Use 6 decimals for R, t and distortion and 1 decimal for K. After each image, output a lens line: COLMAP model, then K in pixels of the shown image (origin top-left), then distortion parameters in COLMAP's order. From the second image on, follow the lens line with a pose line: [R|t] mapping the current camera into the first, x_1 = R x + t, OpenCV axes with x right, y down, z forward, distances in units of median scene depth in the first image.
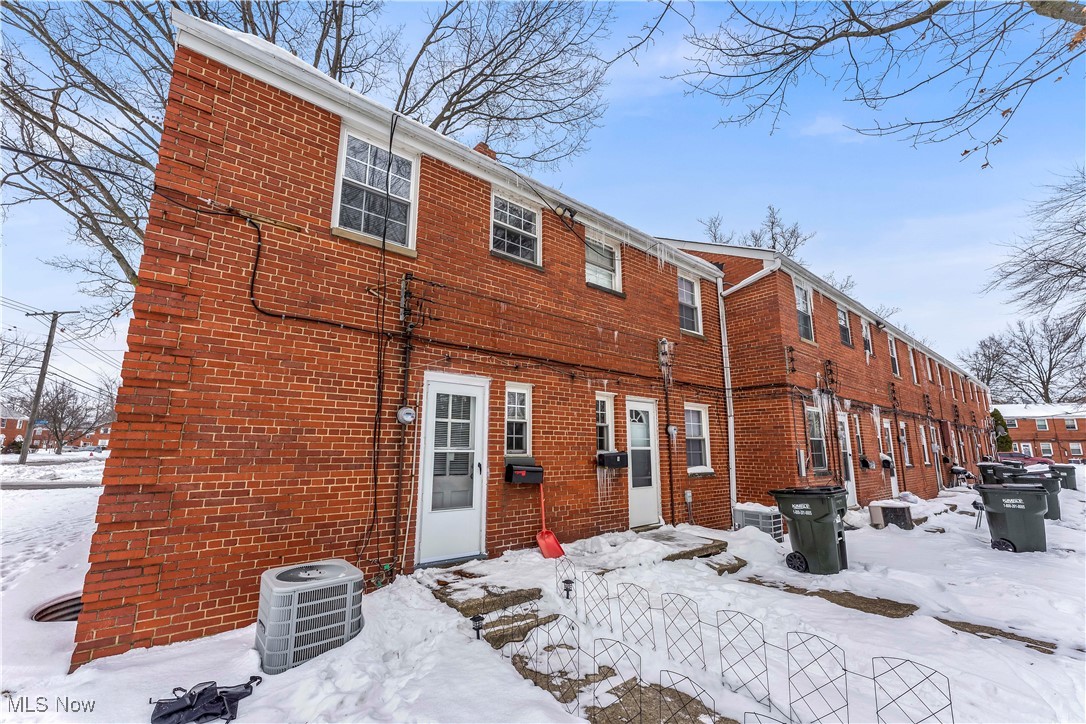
lens RADIAL K [[444.0, 0, 539.0], [0, 444.0, 359.2], [0, 0, 1]] dist [0.000566, -0.000388]
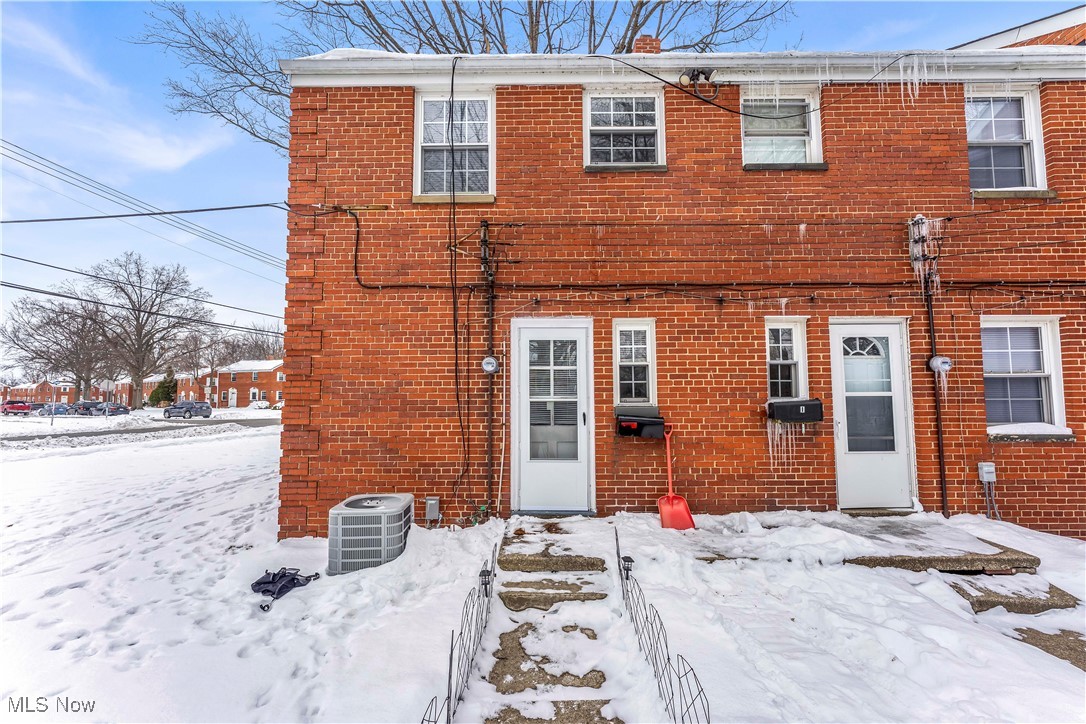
lens RADIAL K [[444.0, 0, 542.8], [0, 444.0, 364.9], [0, 0, 1]] dist [0.000566, -0.000388]
pose [[0.769639, -0.059203, -0.635728, 0.391999], [0.134362, 0.988413, 0.070616, 0.065444], [0.624181, -0.139766, 0.768676, 0.279948]]
